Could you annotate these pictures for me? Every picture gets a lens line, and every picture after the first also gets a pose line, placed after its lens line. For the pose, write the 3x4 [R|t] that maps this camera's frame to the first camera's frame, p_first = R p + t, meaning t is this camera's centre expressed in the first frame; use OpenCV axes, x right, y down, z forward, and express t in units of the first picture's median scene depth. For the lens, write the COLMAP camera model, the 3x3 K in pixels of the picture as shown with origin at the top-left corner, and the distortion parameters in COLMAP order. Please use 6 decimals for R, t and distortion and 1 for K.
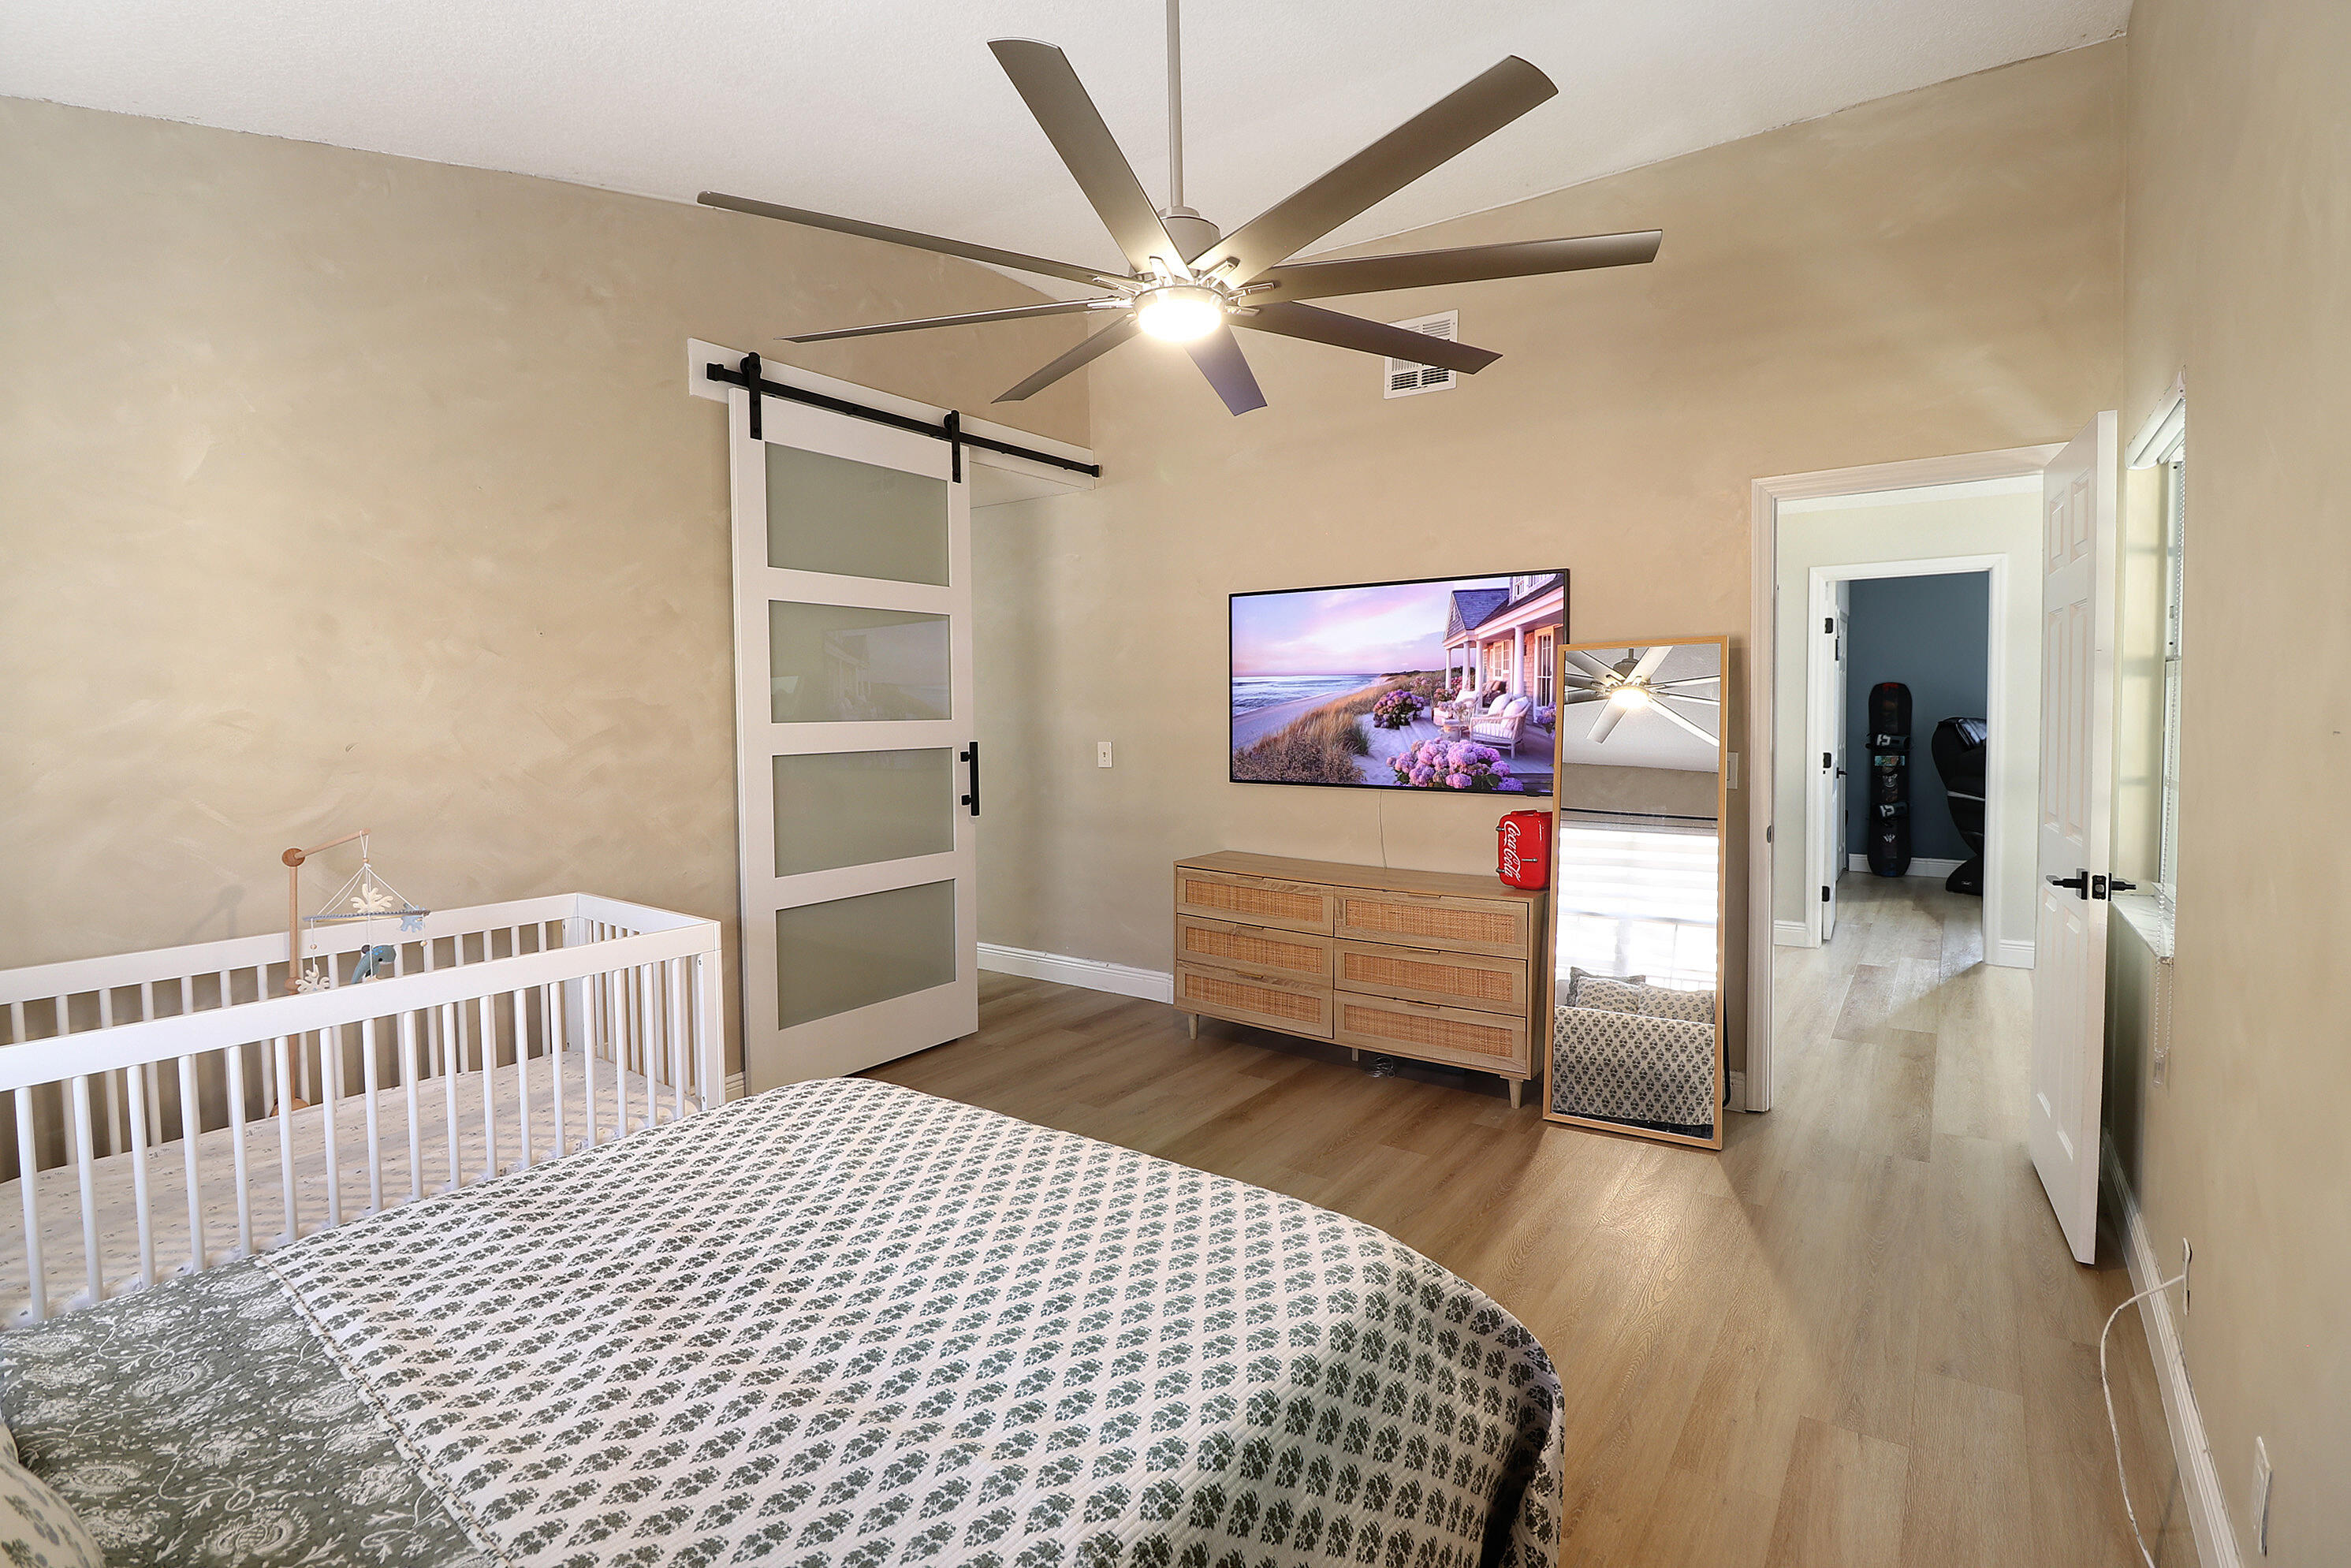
lens RADIAL K [[1115.5, 0, 1168.0], [0, 1115.5, 768.1], [0, 0, 1]] dist [-0.000755, -0.002026]
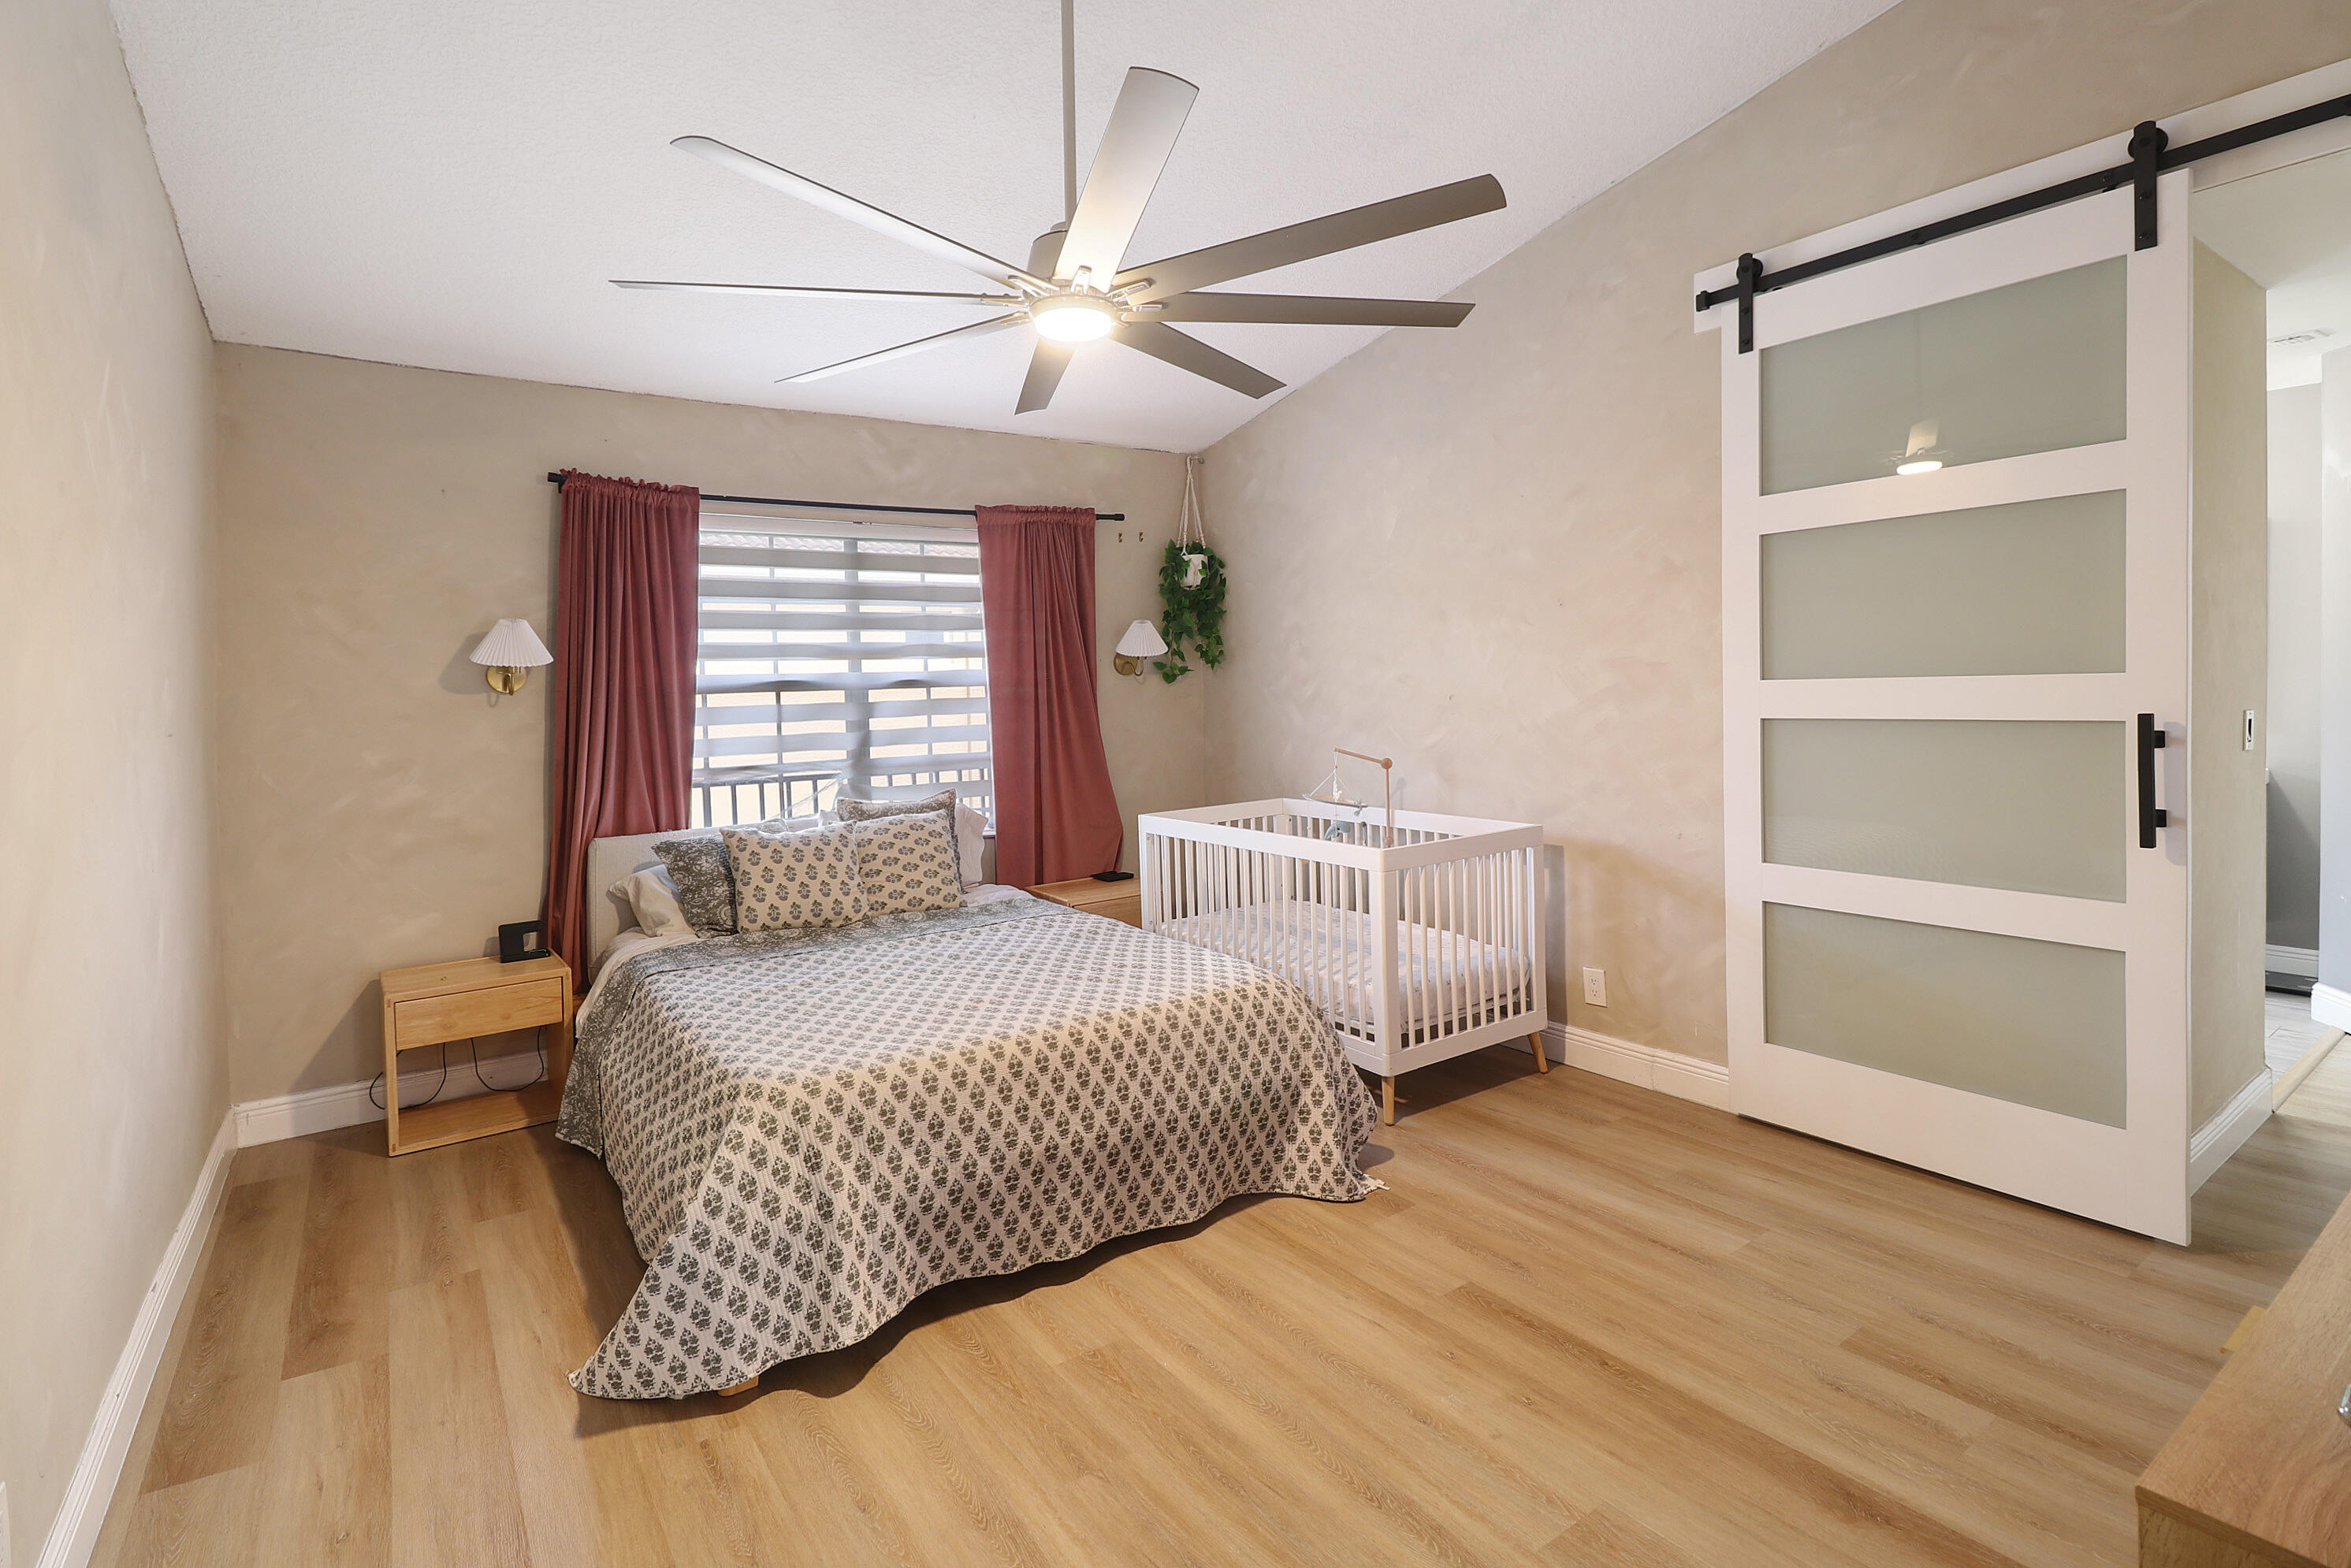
lens RADIAL K [[1115.4, 0, 1171.7], [0, 1115.4, 696.6], [0, 0, 1]] dist [-0.000755, -0.002026]
pose [[-0.326103, 0.030066, -0.944856, 0.603329], [-0.019663, 0.999062, 0.038578, -0.052525], [0.945130, 0.031159, -0.325206, 0.868305]]
